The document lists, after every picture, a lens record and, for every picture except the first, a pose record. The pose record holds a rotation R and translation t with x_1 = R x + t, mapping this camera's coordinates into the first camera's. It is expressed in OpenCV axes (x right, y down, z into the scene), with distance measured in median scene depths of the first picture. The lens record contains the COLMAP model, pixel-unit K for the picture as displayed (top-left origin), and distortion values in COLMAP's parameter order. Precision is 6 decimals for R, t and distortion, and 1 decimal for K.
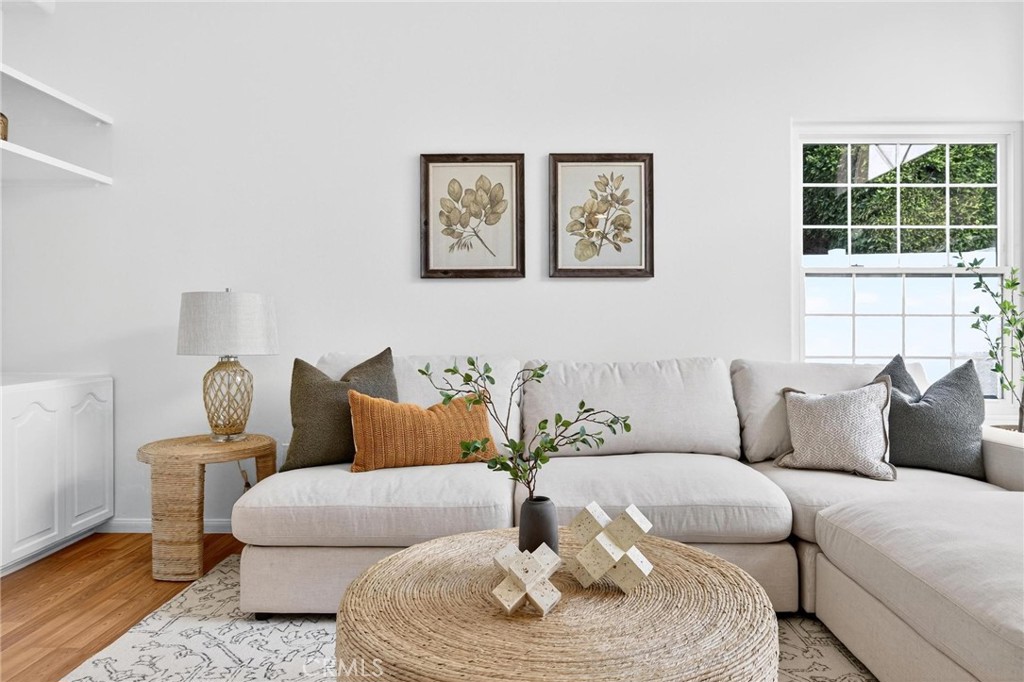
lens RADIAL K [[684.2, 0, 525.6], [0, 684.2, 329.5], [0, 0, 1]] dist [-0.002215, 0.001612]
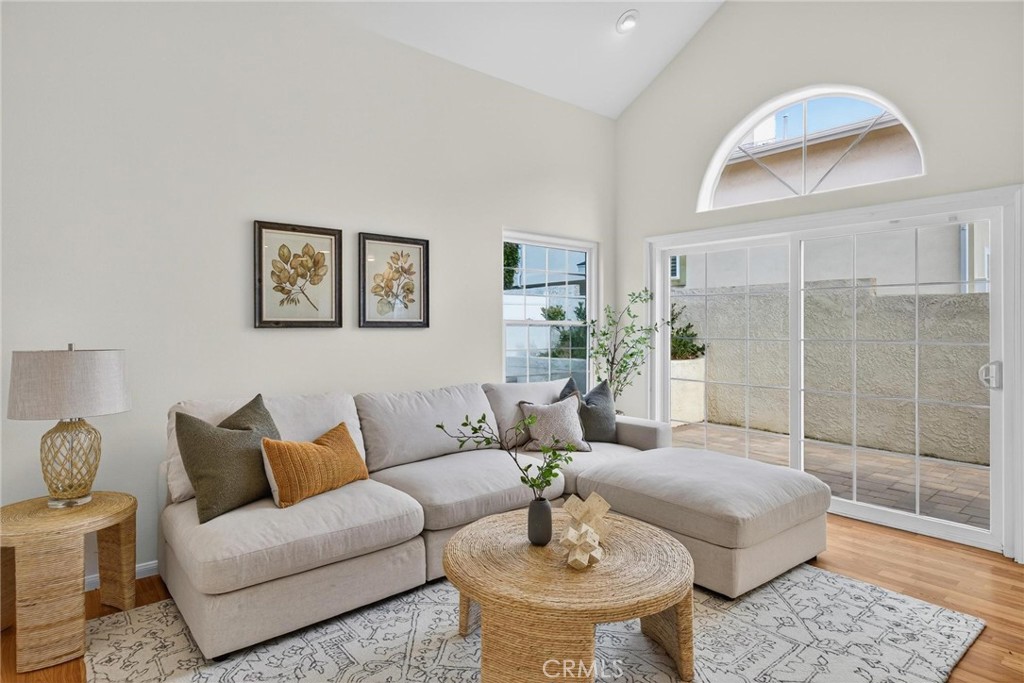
lens RADIAL K [[555.2, 0, 504.5], [0, 555.2, 321.4], [0, 0, 1]] dist [0.002616, 0.000423]
pose [[0.767834, 0.007784, 0.640602, -0.428988], [-0.003635, 0.999963, -0.007793, -0.080460], [-0.640639, 0.003655, 0.767834, 0.013923]]
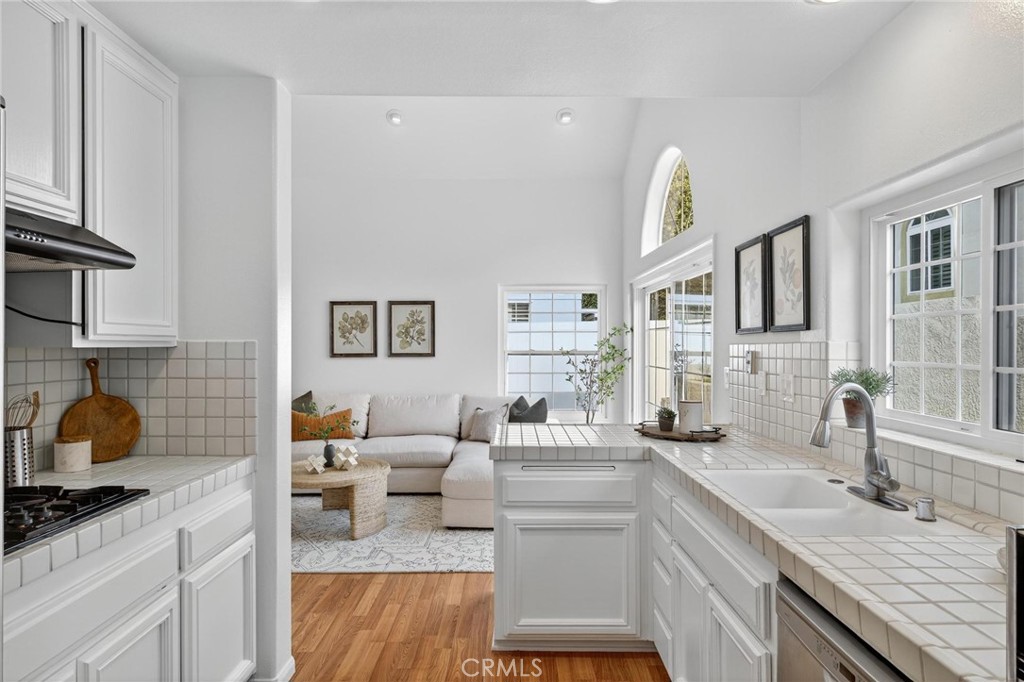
lens RADIAL K [[573.7, 0, 512.4], [0, 573.7, 347.1], [0, 0, 1]] dist [0.001118, 0.000306]
pose [[0.999975, -0.002621, 0.006614, 0.424927], [0.002582, 0.999979, 0.005946, -0.117771], [-0.006630, -0.005929, 0.999960, -0.861494]]
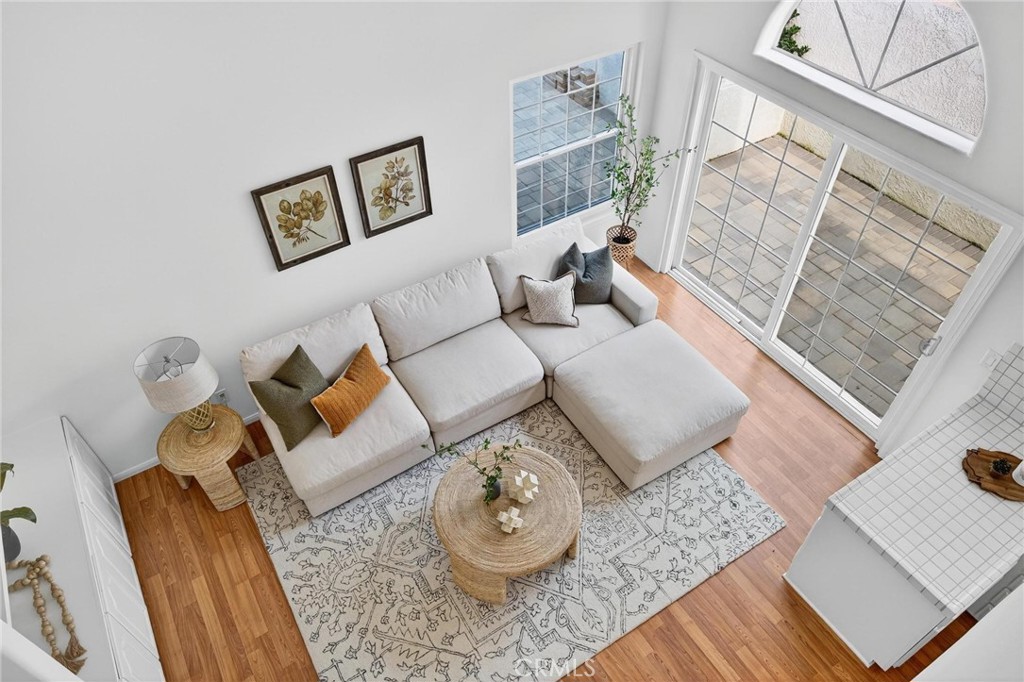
lens RADIAL K [[689.3, 0, 508.2], [0, 689.3, 342.1], [0, 0, 1]] dist [-0.002573, 0.000424]
pose [[0.842533, -0.399317, 0.361502, -0.316929], [0.016909, 0.690409, 0.723222, -0.947677], [-0.538379, -0.603225, 0.588444, -0.120541]]
